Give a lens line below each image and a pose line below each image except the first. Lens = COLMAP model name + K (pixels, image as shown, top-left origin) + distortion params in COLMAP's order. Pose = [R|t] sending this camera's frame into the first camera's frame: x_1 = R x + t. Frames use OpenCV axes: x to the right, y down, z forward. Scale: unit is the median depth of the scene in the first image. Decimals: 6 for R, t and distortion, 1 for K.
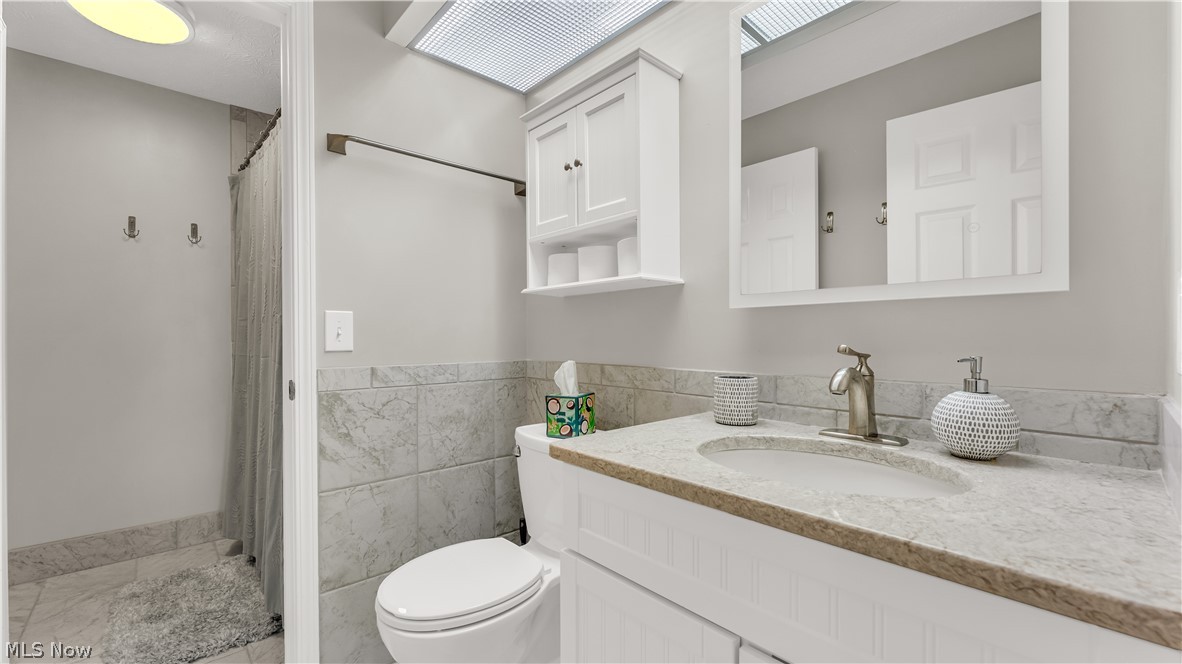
lens RADIAL K [[479.6, 0, 587.0], [0, 479.6, 333.6], [0, 0, 1]] dist [0.019059, 0.000086]
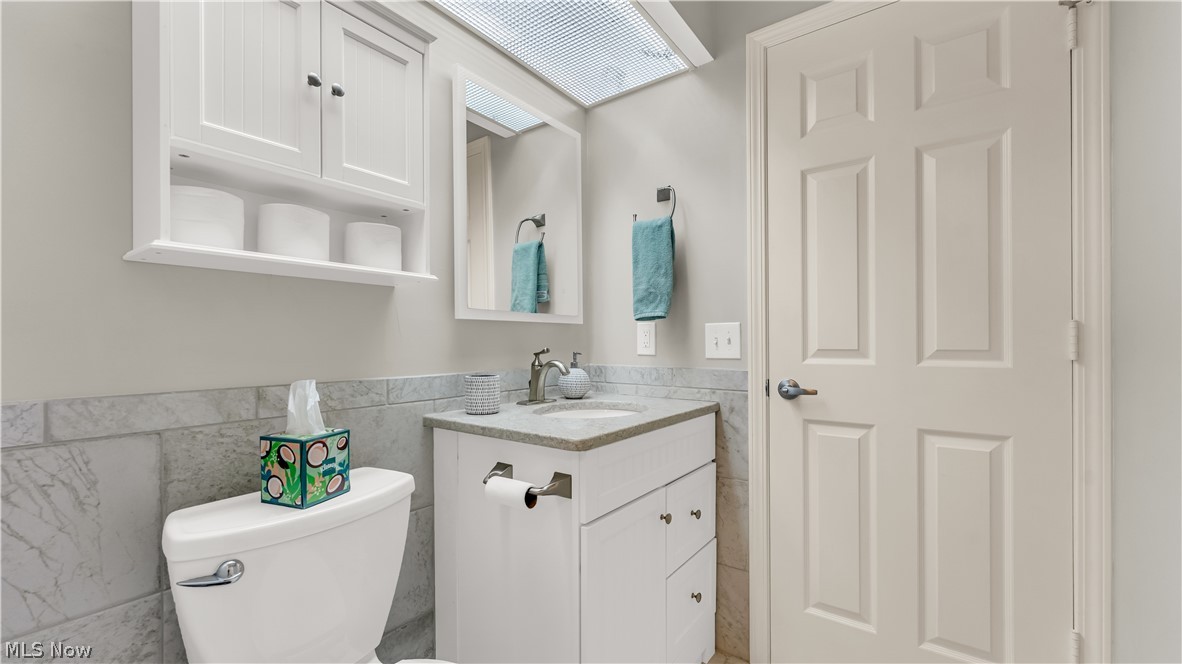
lens RADIAL K [[479.6, 0, 580.7], [0, 479.6, 334.9], [0, 0, 1]] dist [0.019059, 0.000086]
pose [[-0.180310, 0.016673, 0.983469, -1.178711], [-0.004266, 0.999834, -0.017732, 0.008411], [-0.983601, -0.007393, -0.180209, 1.211839]]
